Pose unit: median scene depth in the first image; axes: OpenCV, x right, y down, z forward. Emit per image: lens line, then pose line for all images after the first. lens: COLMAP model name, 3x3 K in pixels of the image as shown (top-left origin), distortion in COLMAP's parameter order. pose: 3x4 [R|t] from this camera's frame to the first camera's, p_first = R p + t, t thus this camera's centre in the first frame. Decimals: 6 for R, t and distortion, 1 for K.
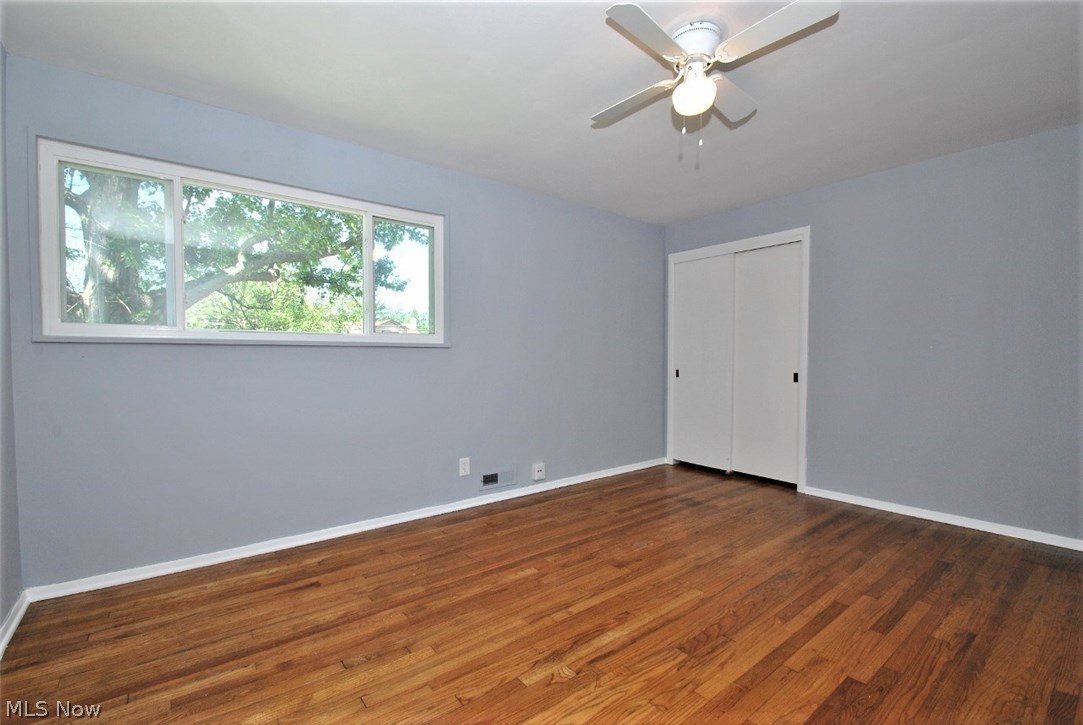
lens RADIAL K [[471.4, 0, 525.3], [0, 471.4, 372.7], [0, 0, 1]] dist [0.003920, -0.012979]
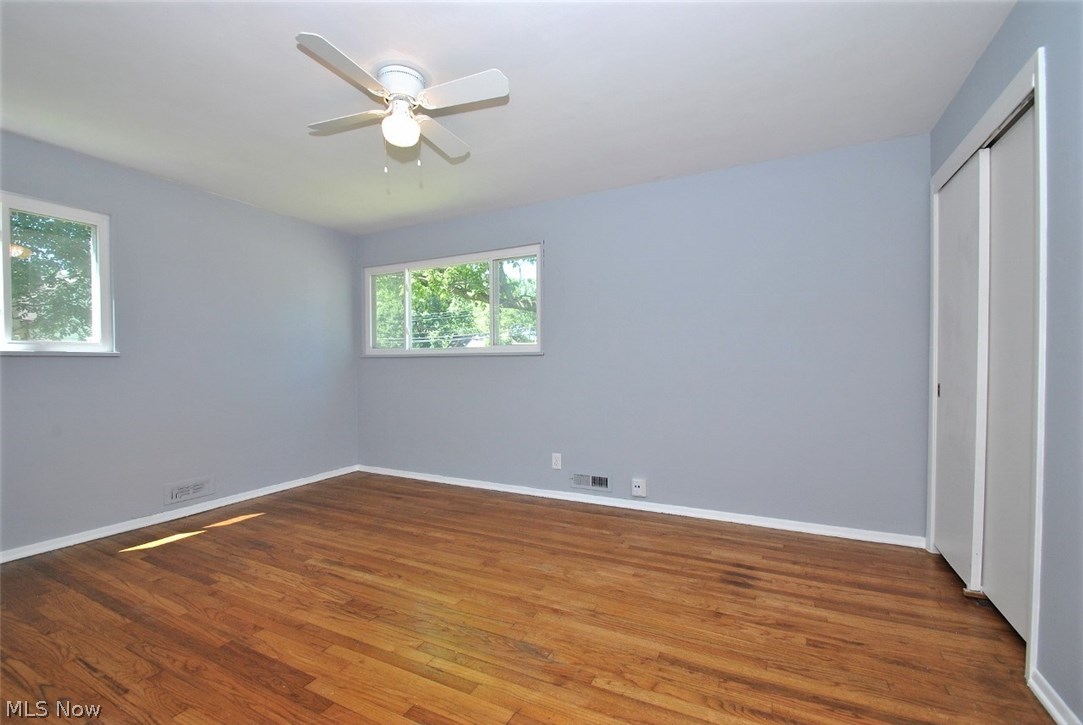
lens RADIAL K [[471.4, 0, 525.3], [0, 471.4, 372.7], [0, 0, 1]] dist [0.003920, -0.012979]
pose [[0.427343, 0.018117, -0.903908, 1.071999], [-0.023341, 0.999687, 0.009002, -0.022933], [0.903788, 0.017251, 0.427632, 0.571256]]
